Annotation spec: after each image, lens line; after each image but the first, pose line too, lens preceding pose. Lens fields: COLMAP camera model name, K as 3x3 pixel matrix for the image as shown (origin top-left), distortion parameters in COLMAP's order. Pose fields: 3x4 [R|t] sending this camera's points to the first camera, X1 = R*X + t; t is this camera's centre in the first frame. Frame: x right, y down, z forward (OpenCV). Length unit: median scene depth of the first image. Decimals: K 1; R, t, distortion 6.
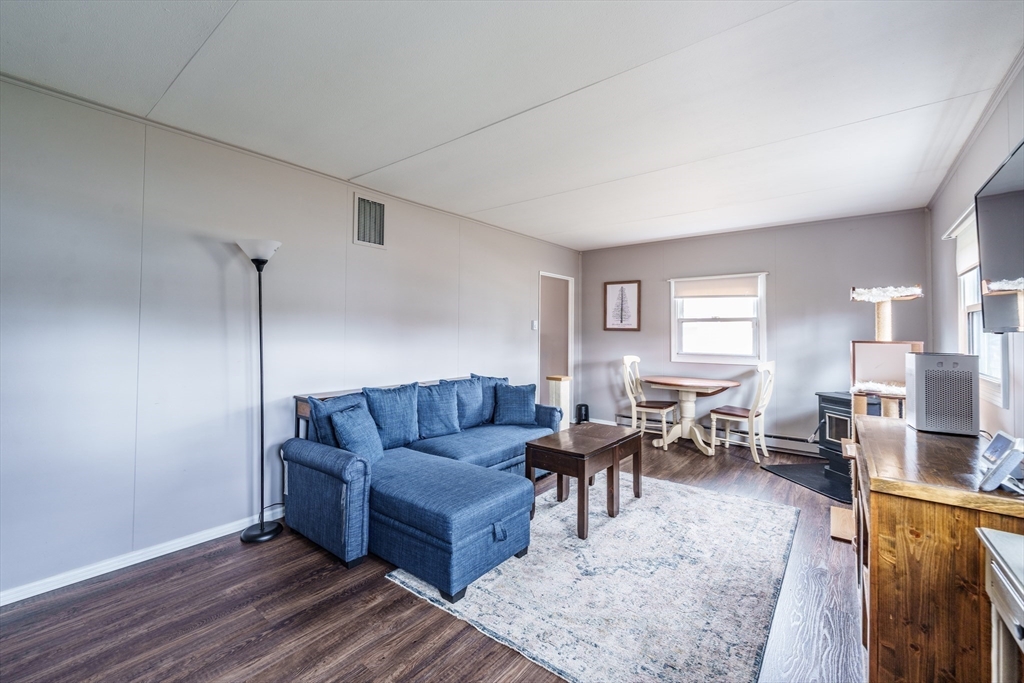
lens RADIAL K [[434.3, 0, 513.5], [0, 434.3, 323.1], [0, 0, 1]] dist [-0.002110, -0.000358]
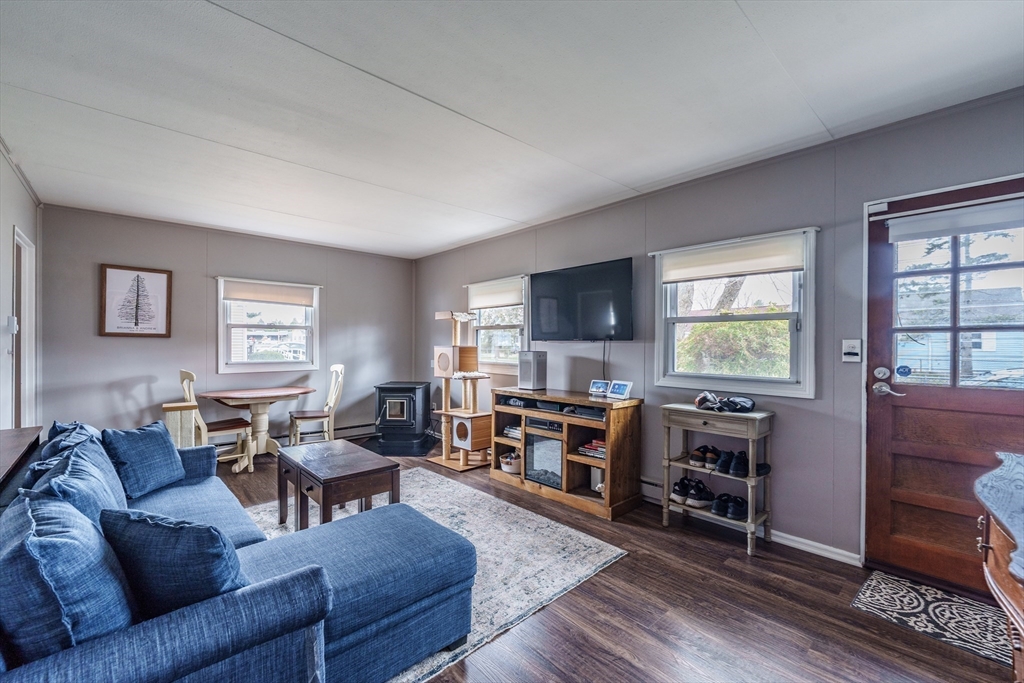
lens RADIAL K [[428.5, 0, 514.4], [0, 428.5, 339.8], [0, 0, 1]] dist [-0.001218, -0.000287]
pose [[0.140482, 0.002405, 0.990080, -0.422948], [-0.024805, 0.999692, 0.001091, 0.007371], [-0.989772, -0.024713, 0.140498, 0.334175]]
